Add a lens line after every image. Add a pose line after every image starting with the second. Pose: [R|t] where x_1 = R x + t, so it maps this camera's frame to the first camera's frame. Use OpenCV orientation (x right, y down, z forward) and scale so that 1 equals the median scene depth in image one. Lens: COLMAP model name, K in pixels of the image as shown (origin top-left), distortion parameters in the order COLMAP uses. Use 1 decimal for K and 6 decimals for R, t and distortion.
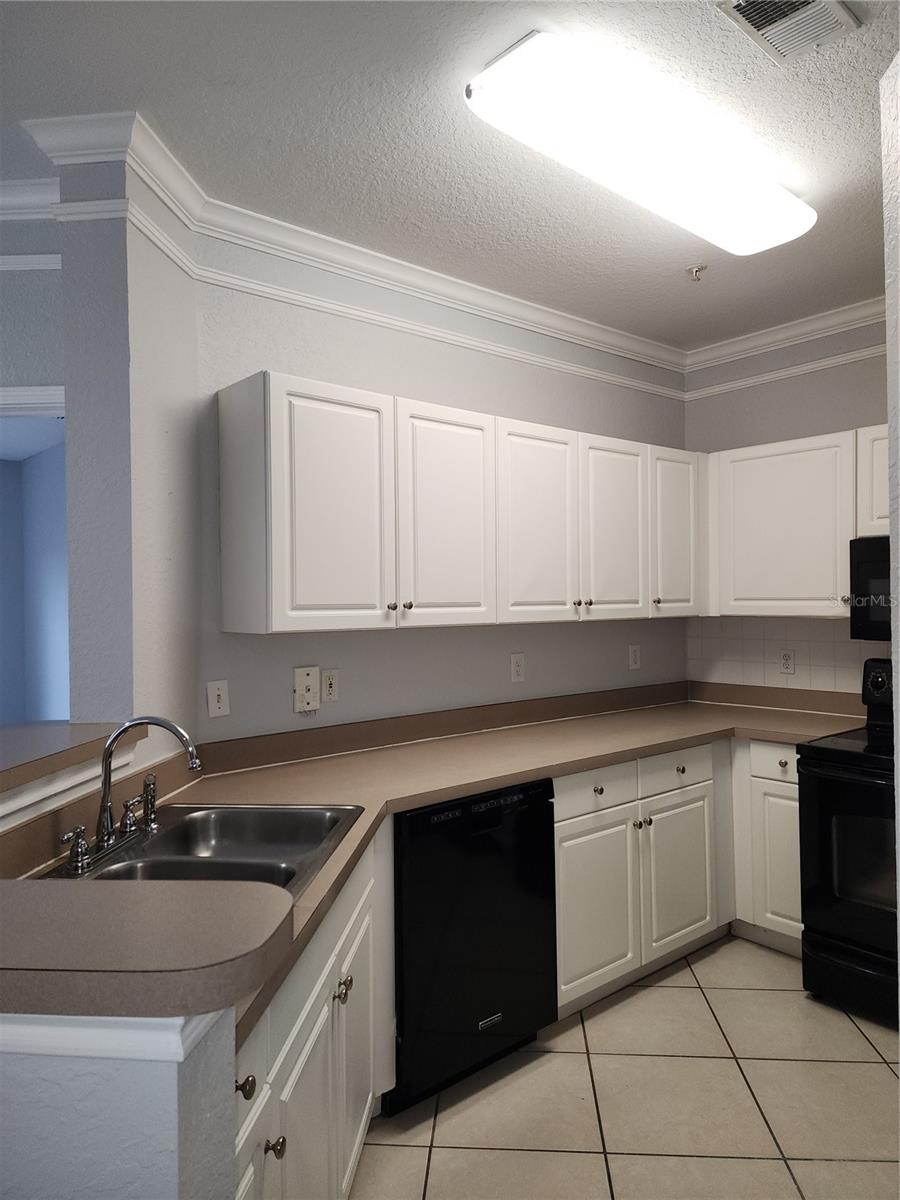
lens RADIAL K [[799.7, 0, 442.4], [0, 799.7, 601.9], [0, 0, 1]] dist [0.056803, -0.014321]
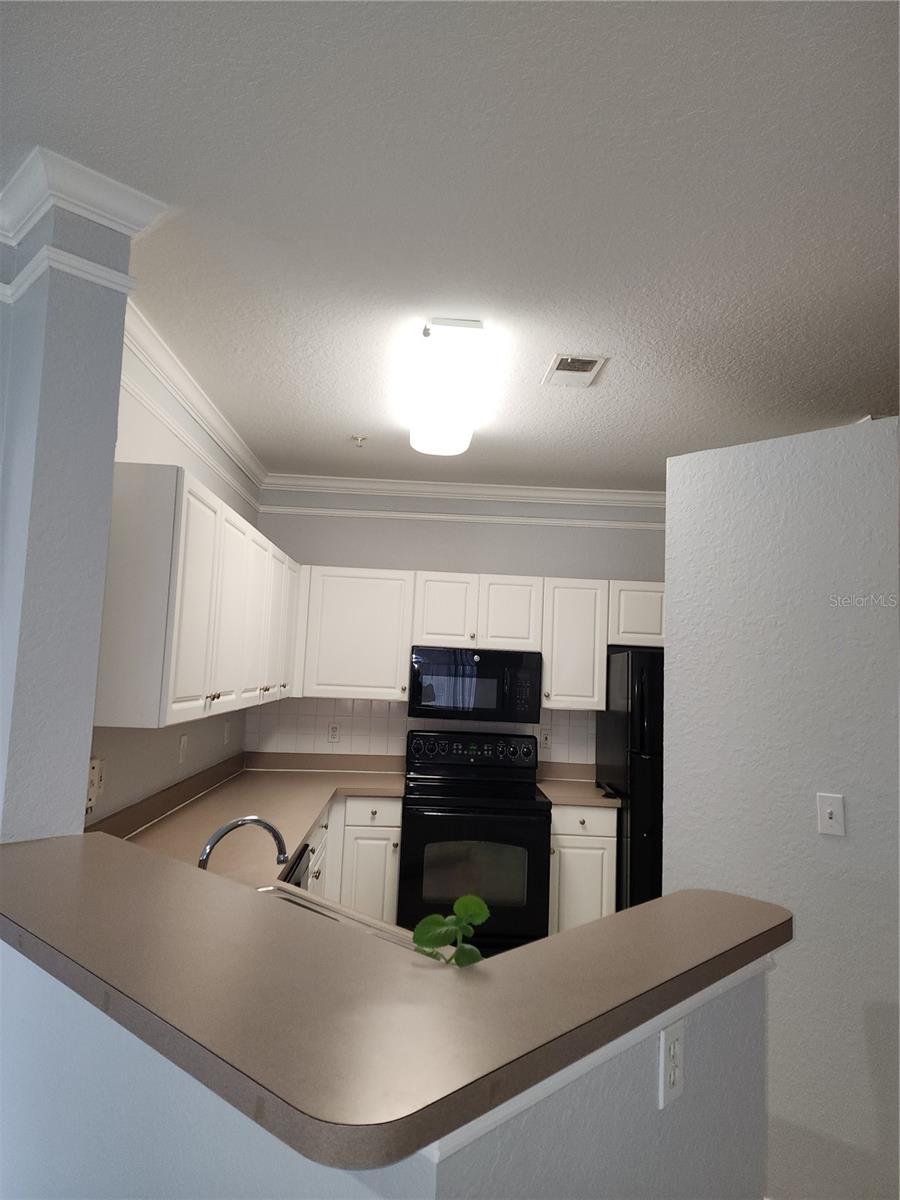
lens RADIAL K [[799.7, 0, 440.1], [0, 799.7, 604.7], [0, 0, 1]] dist [0.056803, -0.014321]
pose [[0.618251, 0.096685, 0.780011, -0.565981], [-0.043431, 0.995091, -0.088921, -0.027013], [-0.784780, 0.021099, 0.619415, 0.086669]]
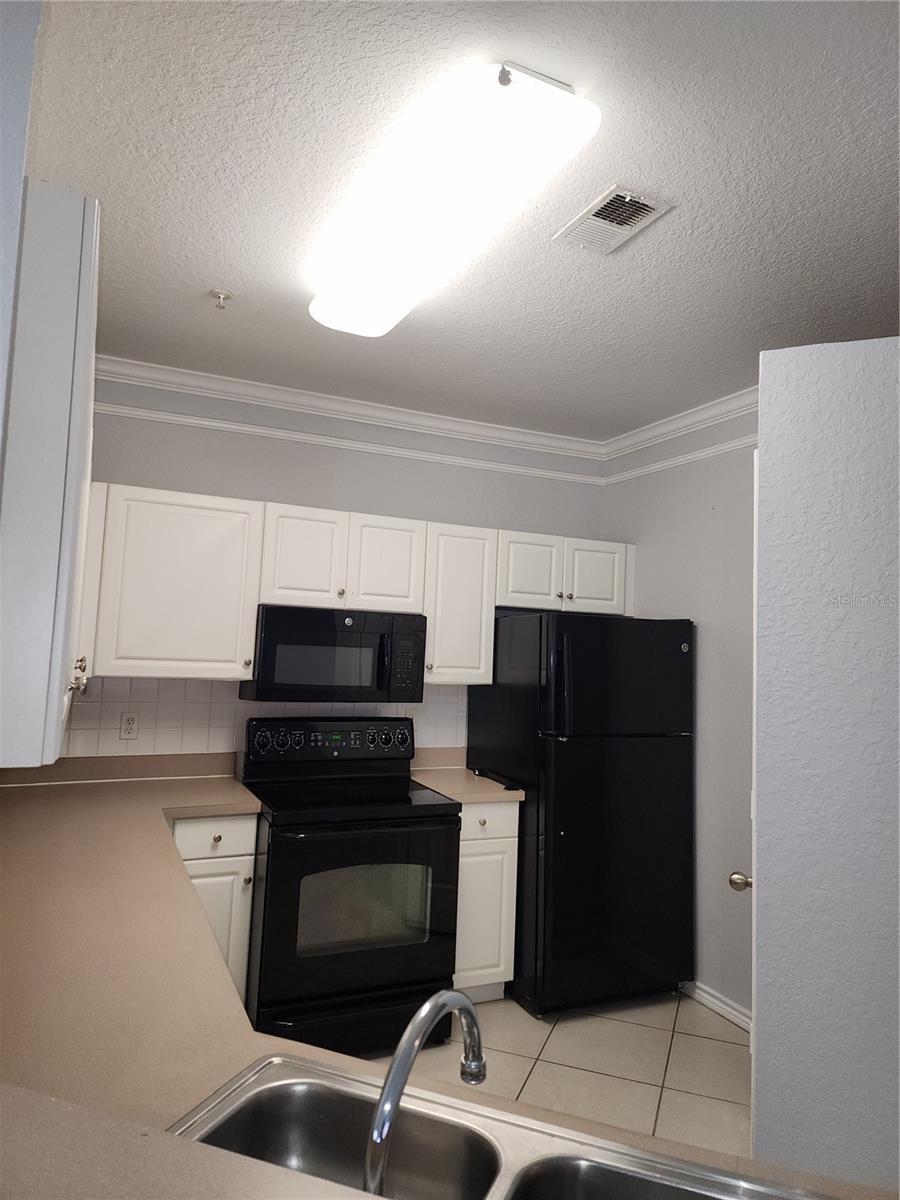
lens RADIAL K [[799.7, 0, 453.4], [0, 799.7, 591.4], [0, 0, 1]] dist [0.056803, -0.014321]
pose [[0.261626, 0.084828, 0.961434, -0.426852], [-0.035304, 0.996305, -0.078298, -0.021810], [-0.964524, -0.013457, 0.263654, 0.482030]]
